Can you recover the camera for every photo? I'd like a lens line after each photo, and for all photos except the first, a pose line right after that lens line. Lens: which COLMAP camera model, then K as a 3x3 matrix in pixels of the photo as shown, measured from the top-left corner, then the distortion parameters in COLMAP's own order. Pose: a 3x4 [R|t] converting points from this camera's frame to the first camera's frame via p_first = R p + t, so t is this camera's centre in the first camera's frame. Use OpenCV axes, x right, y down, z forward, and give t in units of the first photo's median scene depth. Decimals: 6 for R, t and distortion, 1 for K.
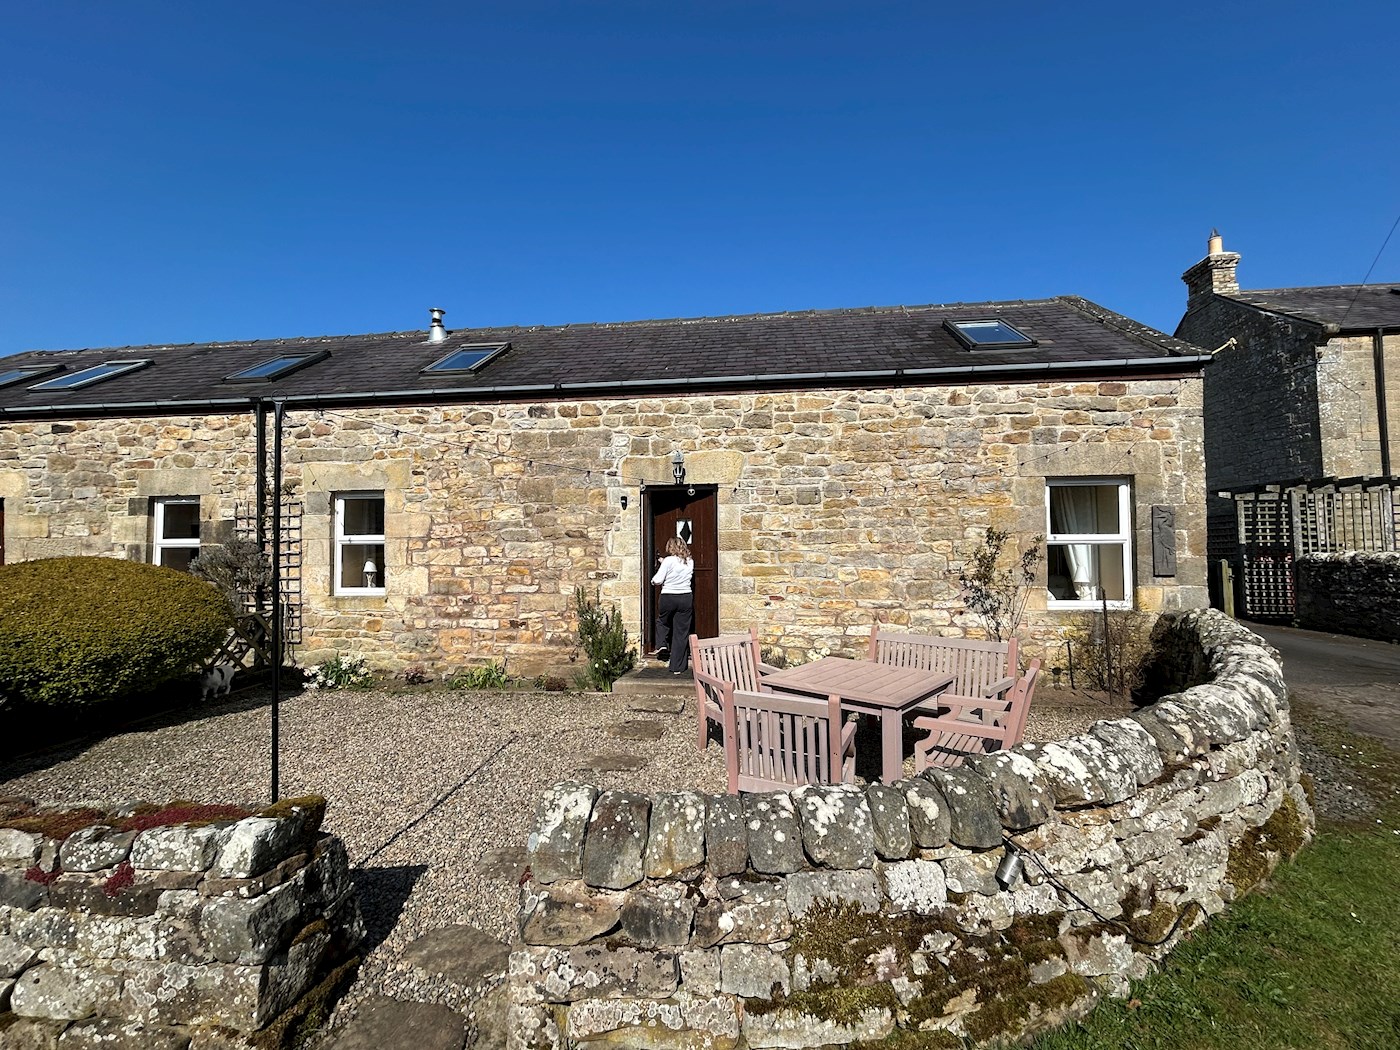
lens RADIAL K [[640.6, 0, 672.9], [0, 640.6, 532.9], [0, 0, 1]] dist [-0.000336, 0.000538]
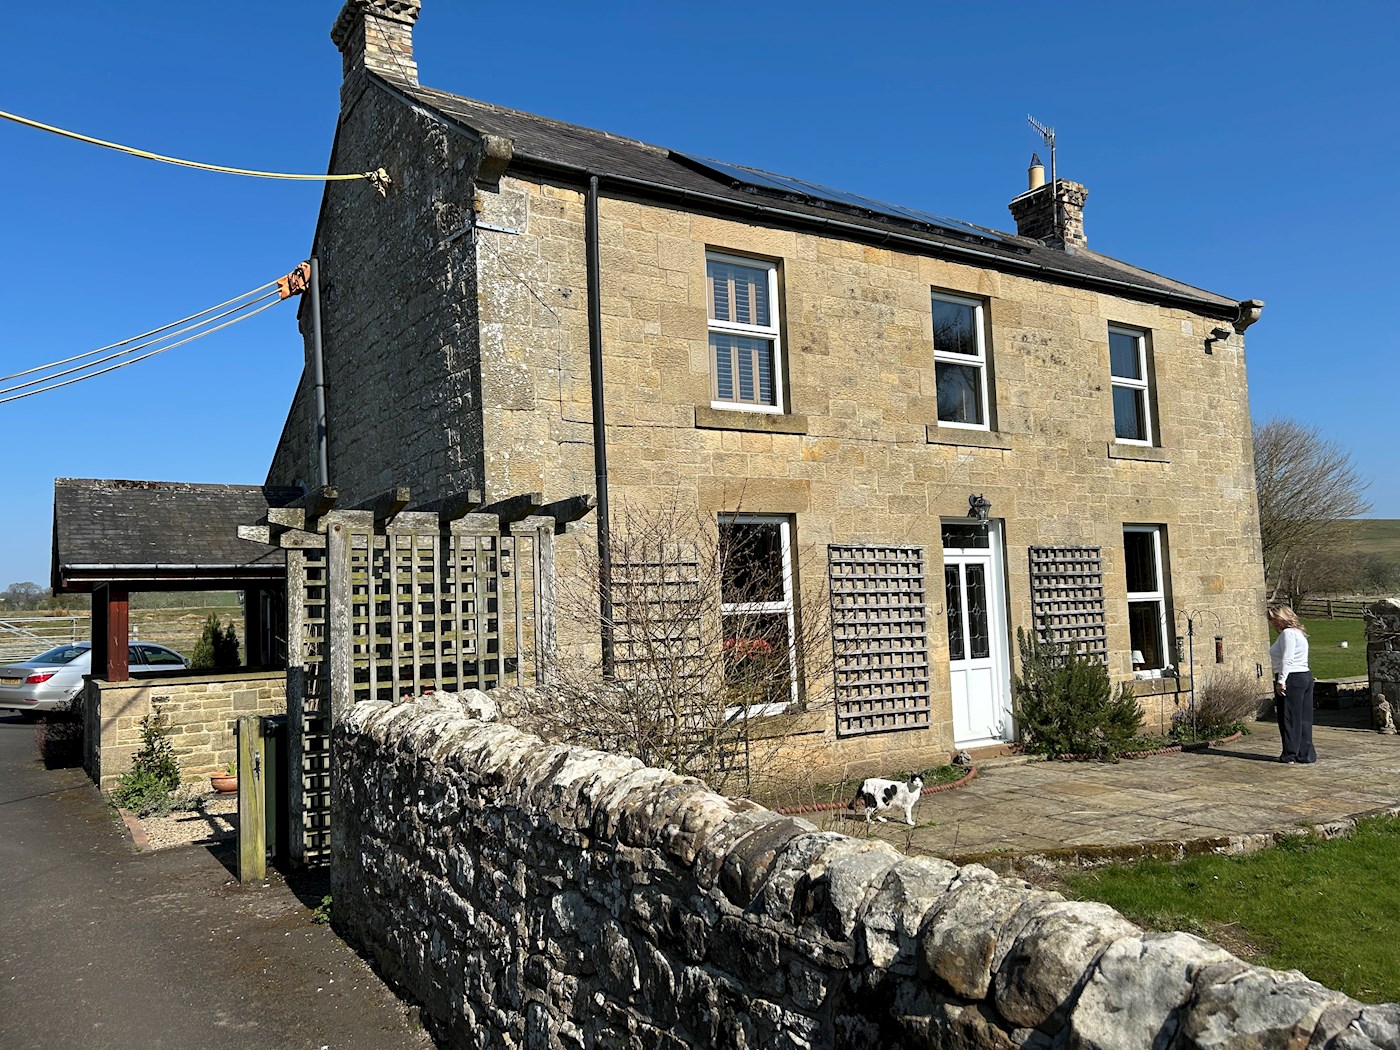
lens RADIAL K [[1068.9, 0, 707.1], [0, 1068.9, 530.1], [0, 0, 1]] dist [0.037616, -0.010687]
pose [[0.758445, 0.032327, 0.650935, 0.661358], [0.004769, 0.998467, -0.055143, -0.026130], [-0.651720, 0.044928, 0.757128, 0.373220]]
